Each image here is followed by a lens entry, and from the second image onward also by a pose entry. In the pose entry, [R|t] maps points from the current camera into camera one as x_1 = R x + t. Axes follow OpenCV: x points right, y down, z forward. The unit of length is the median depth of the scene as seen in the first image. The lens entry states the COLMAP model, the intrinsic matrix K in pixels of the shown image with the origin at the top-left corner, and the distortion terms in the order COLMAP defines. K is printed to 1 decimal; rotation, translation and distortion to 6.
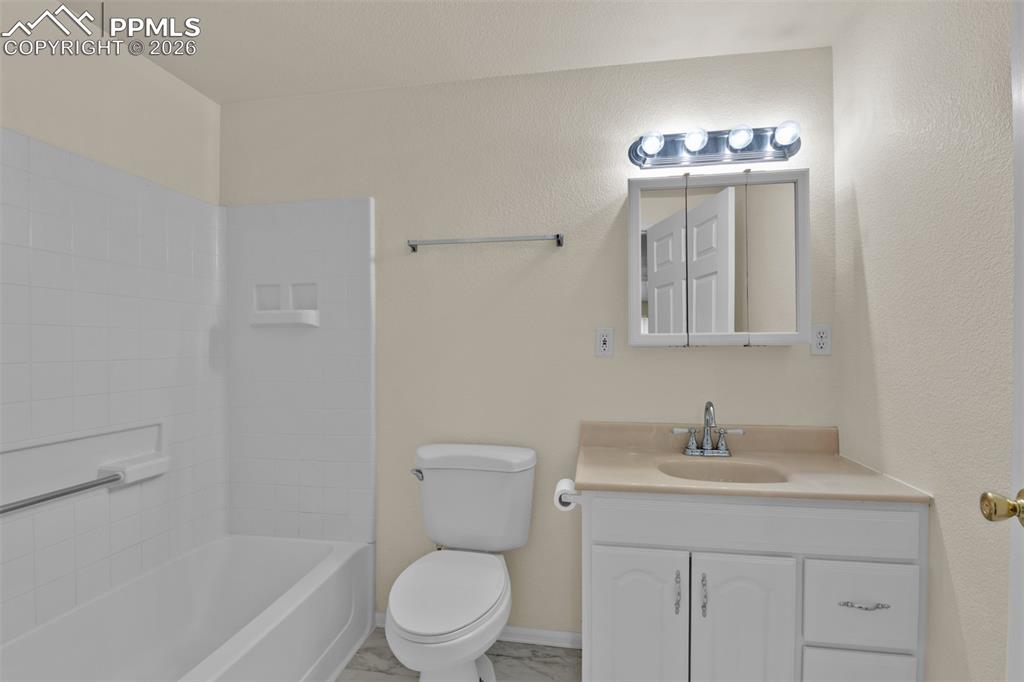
lens RADIAL K [[498.0, 0, 511.5], [0, 498.0, 340.7], [0, 0, 1]] dist [0.000206, -0.000335]
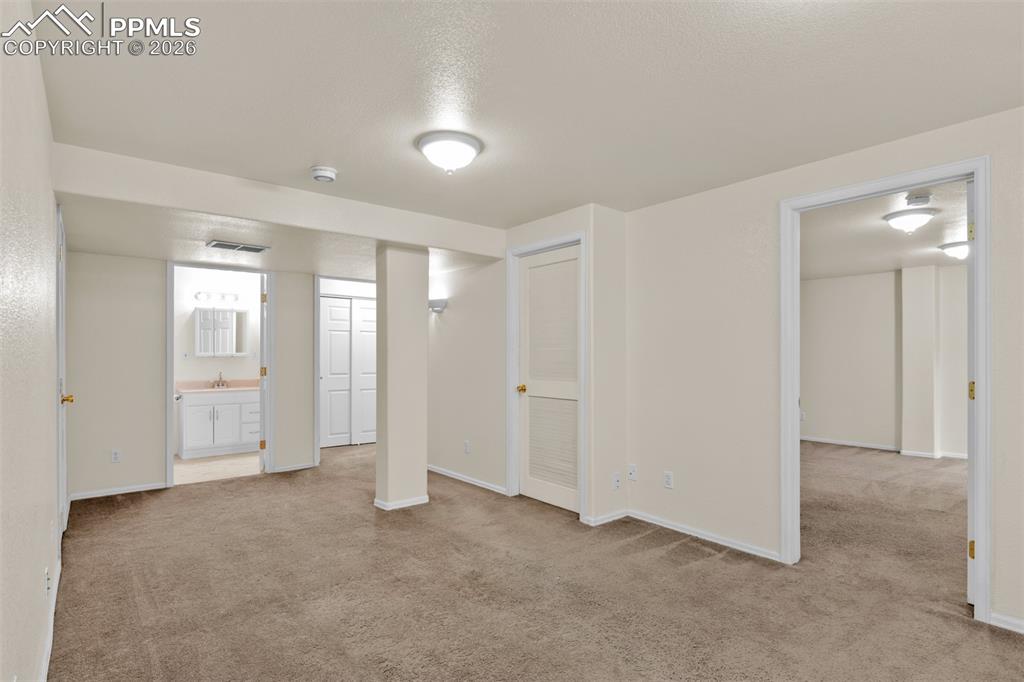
lens RADIAL K [[498.0, 0, 514.4], [0, 498.0, 350.3], [0, 0, 1]] dist [0.000206, -0.000335]
pose [[0.653766, 0.012150, 0.756599, -0.907672], [0.000137, 0.999869, -0.016174, 0.022751], [-0.756696, 0.010678, 0.653679, -2.852653]]
